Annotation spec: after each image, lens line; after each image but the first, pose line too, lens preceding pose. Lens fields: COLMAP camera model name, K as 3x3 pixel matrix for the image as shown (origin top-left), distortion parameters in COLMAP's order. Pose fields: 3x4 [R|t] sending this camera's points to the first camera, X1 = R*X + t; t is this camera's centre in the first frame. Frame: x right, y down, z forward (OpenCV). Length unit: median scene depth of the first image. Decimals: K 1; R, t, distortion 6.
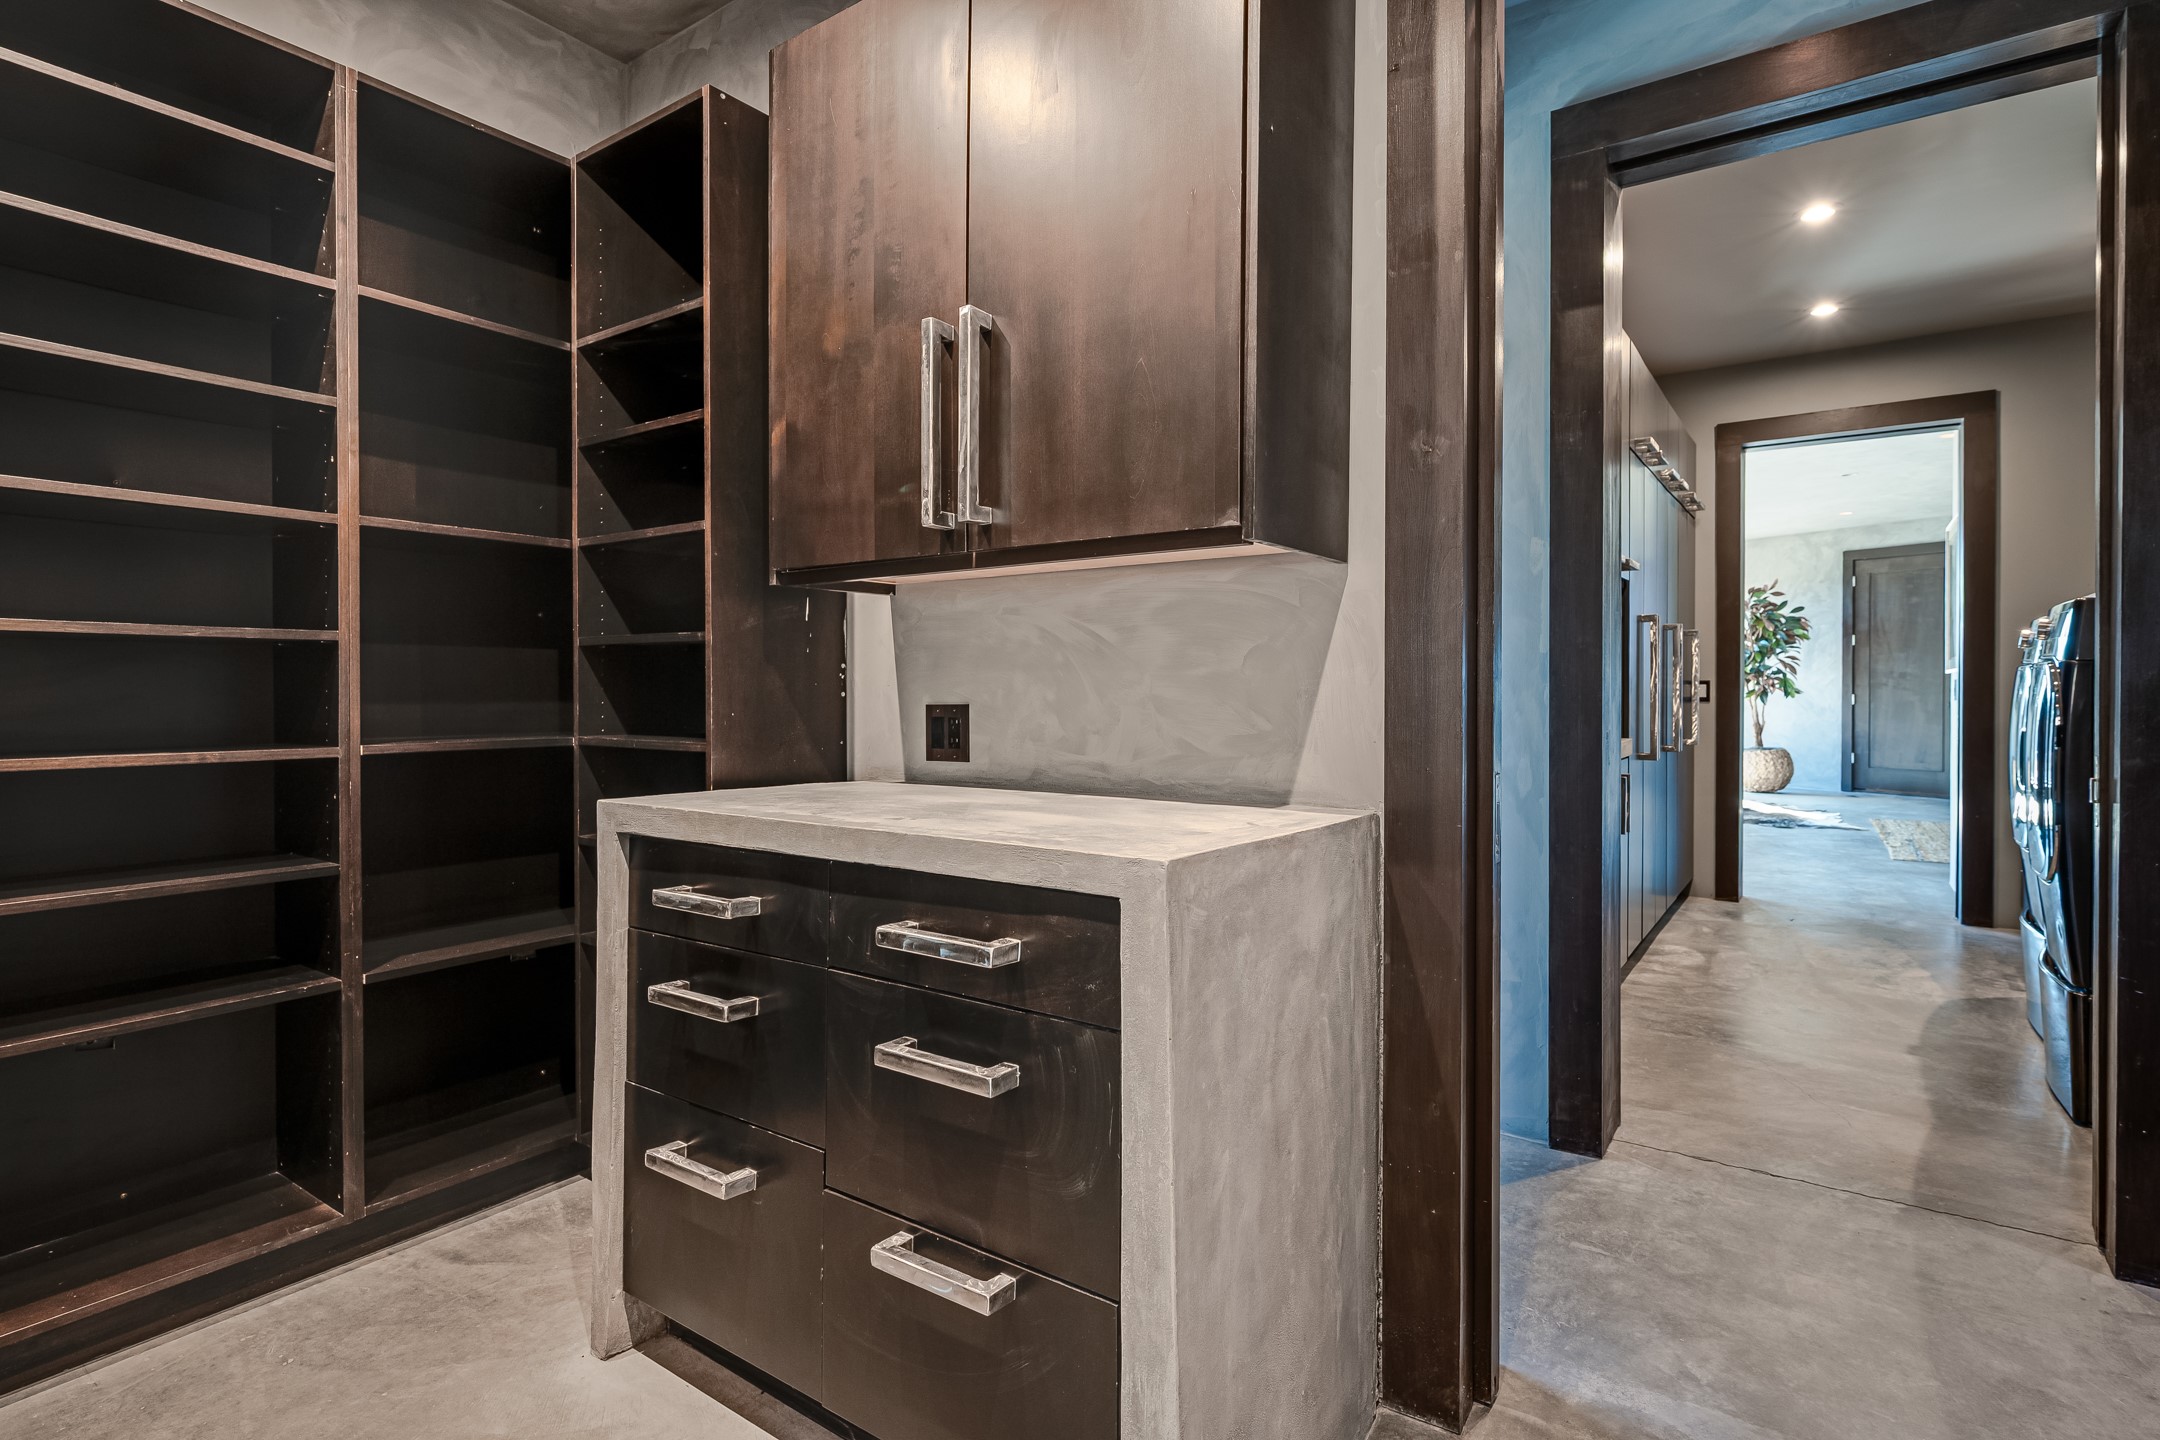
lens RADIAL K [[1078.2, 0, 1064.8], [0, 1078.2, 698.1], [0, 0, 1]] dist [-0.000998, 0.001239]
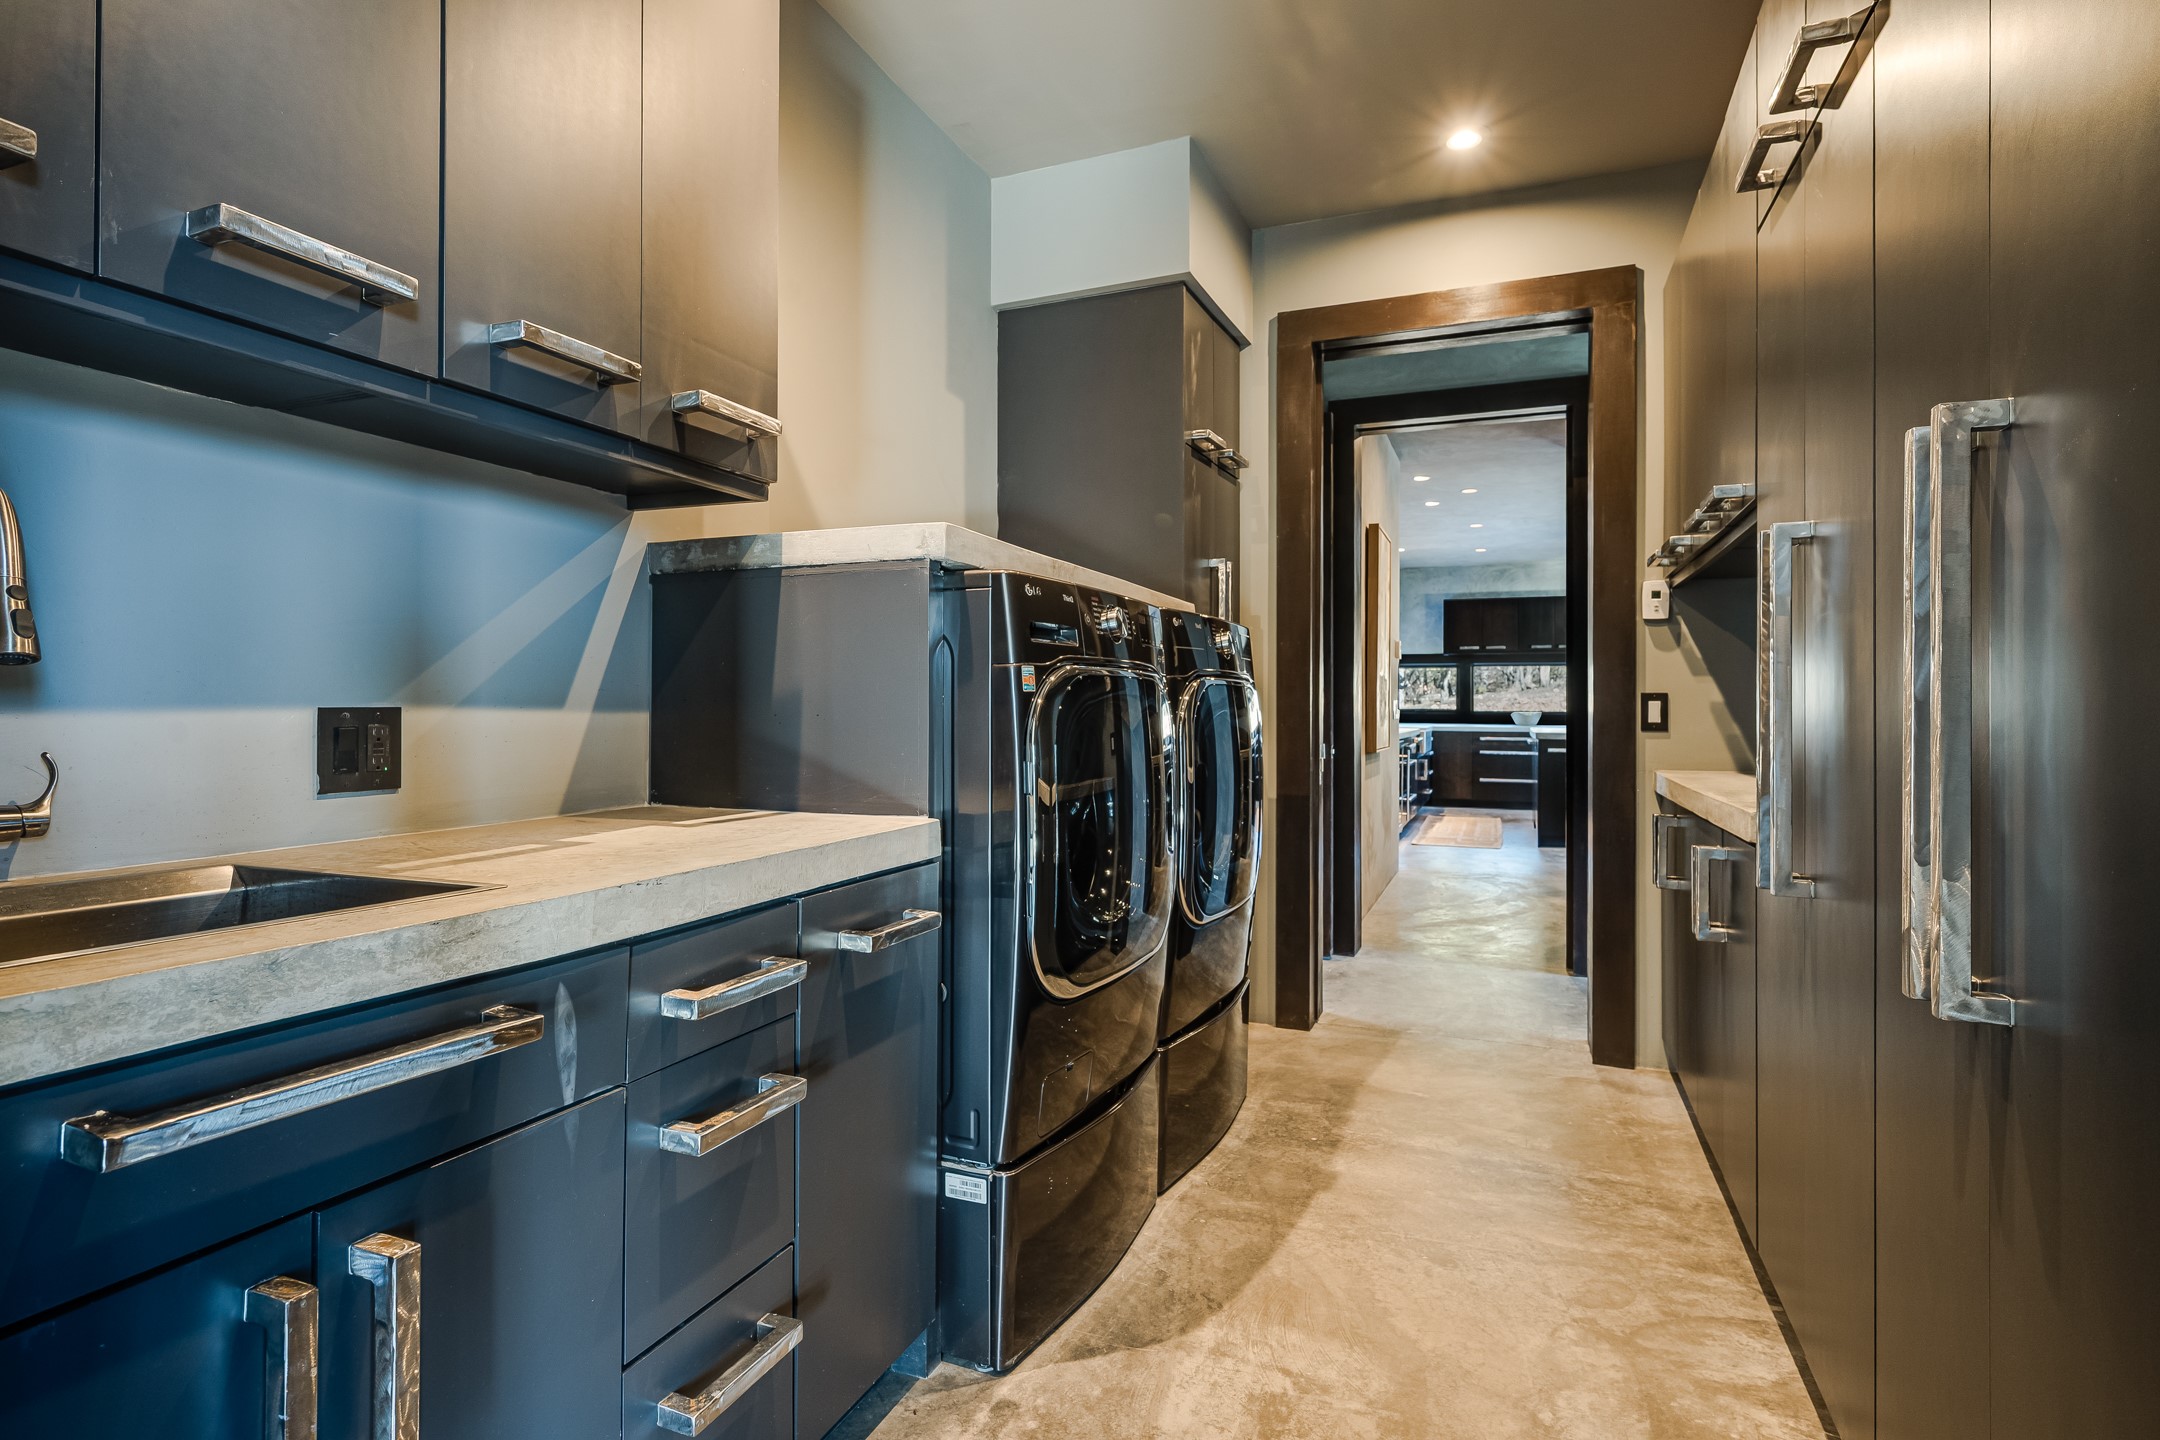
lens RADIAL K [[1078.2, 0, 1071.8], [0, 1078.2, 708.0], [0, 0, 1]] dist [-0.000998, 0.001239]
pose [[-0.971009, -0.004347, -0.239002, 0.693431], [-0.007516, 0.999895, 0.012350, -0.010228], [0.238923, 0.013788, -0.970941, 1.022741]]
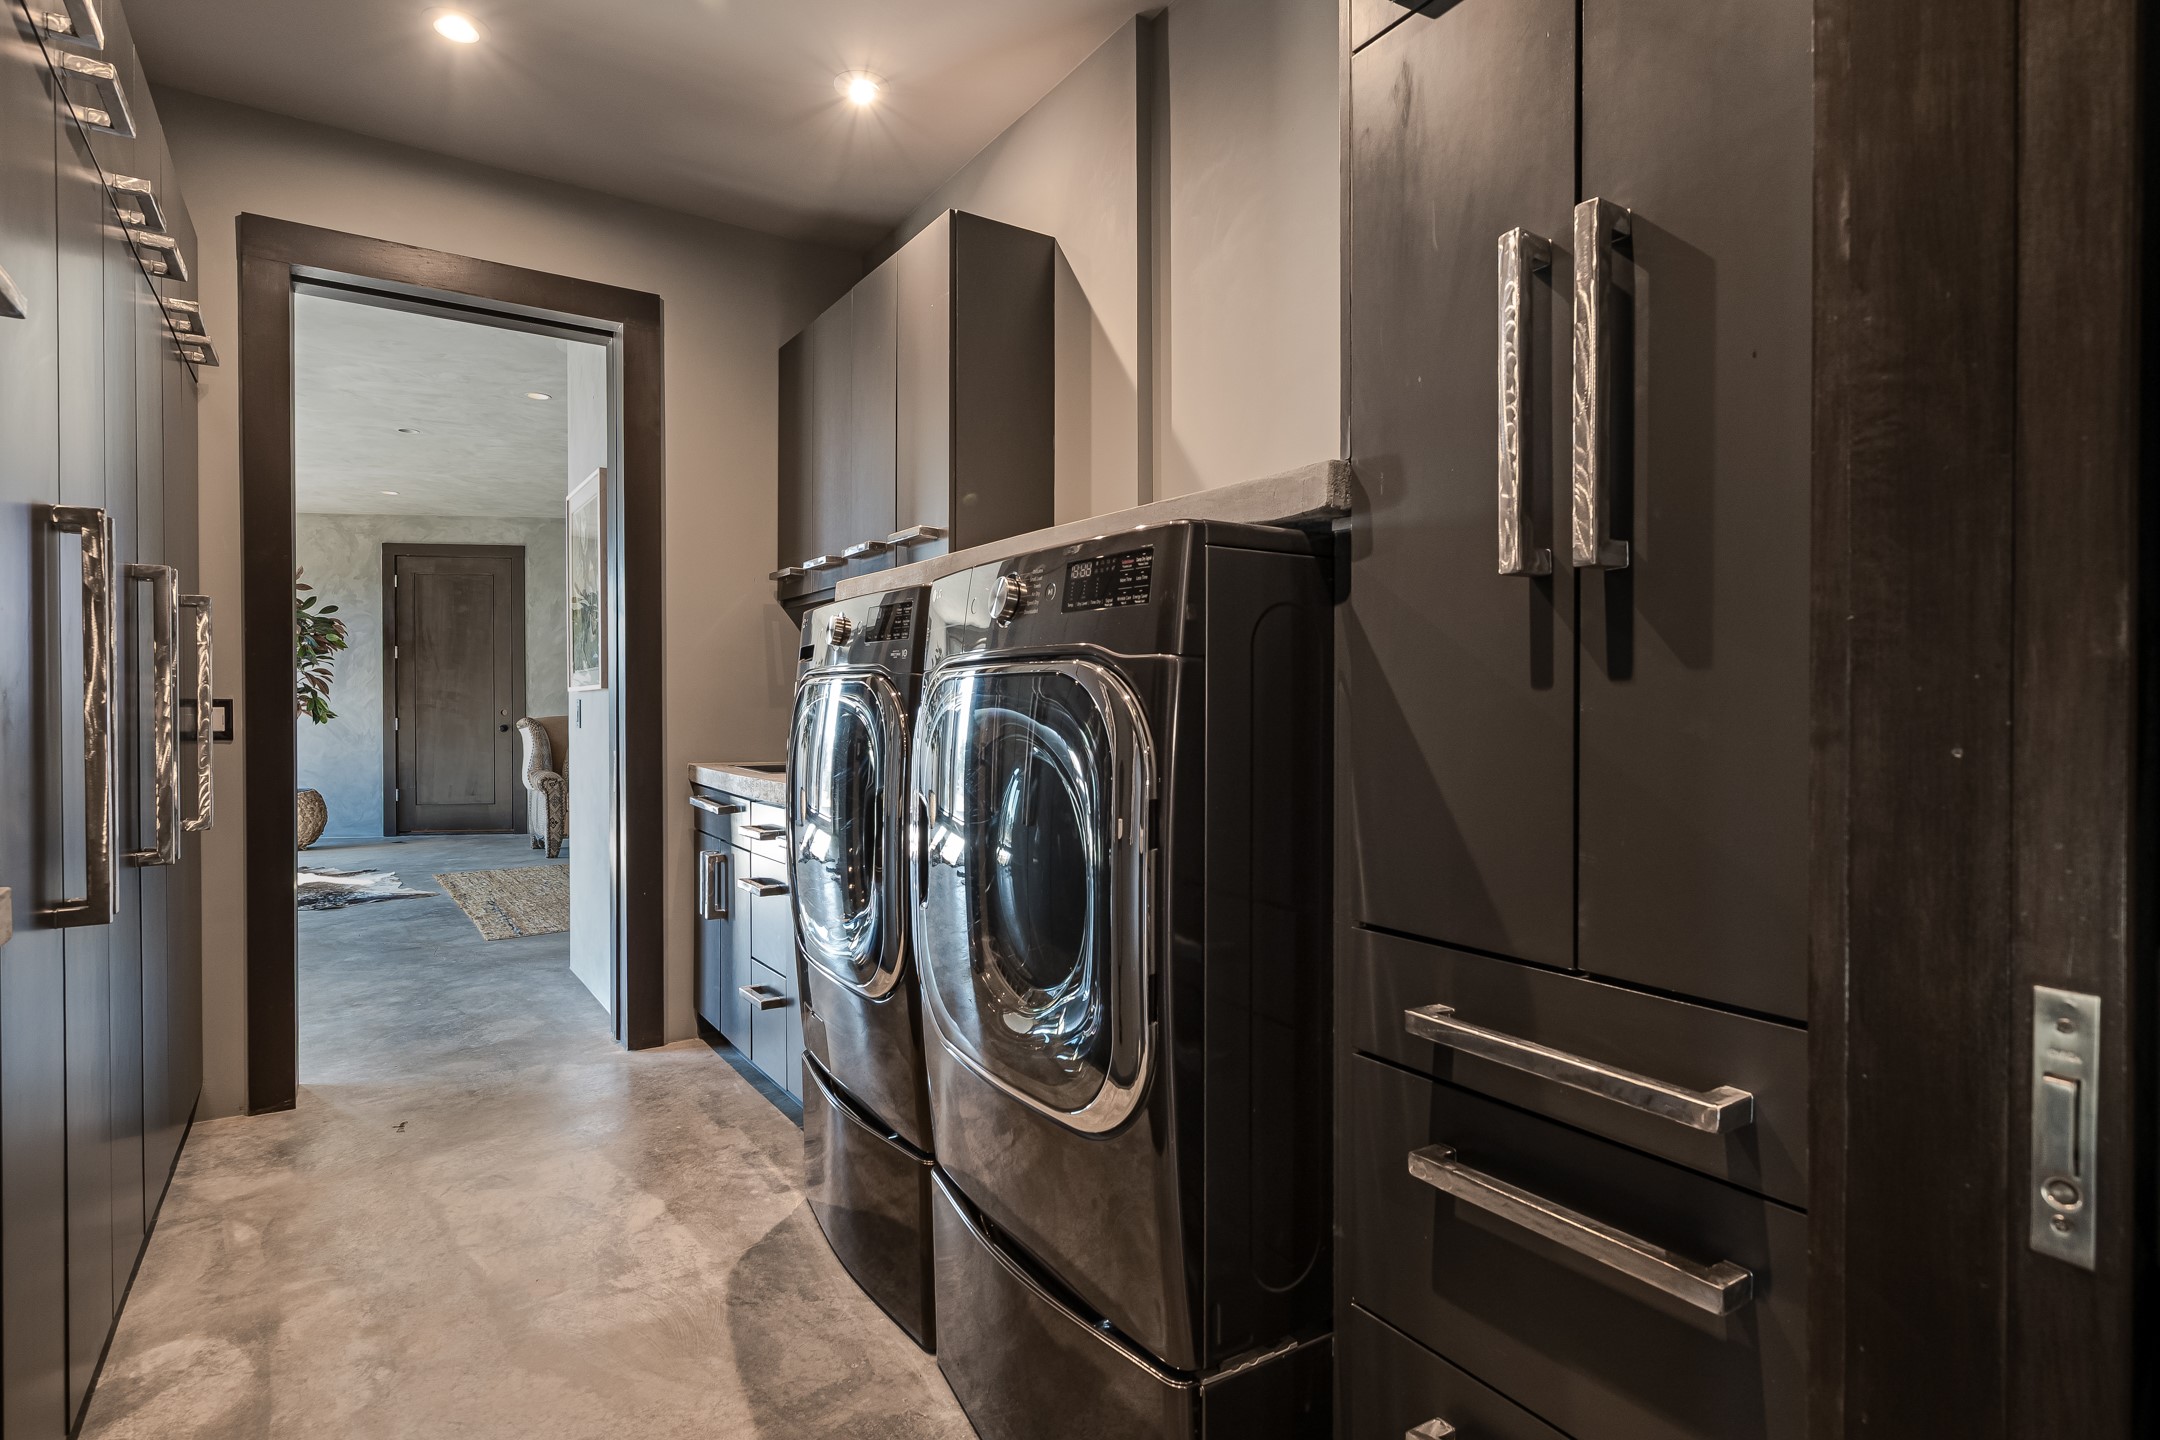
lens RADIAL K [[1078.2, 0, 1065.6], [0, 1078.2, 710.5], [0, 0, 1]] dist [-0.000998, 0.001239]
pose [[0.342499, -0.004468, 0.939507, 0.245806], [0.012046, 0.999927, 0.000364, -0.006034], [-0.939441, 0.011192, 0.342528, 0.441758]]
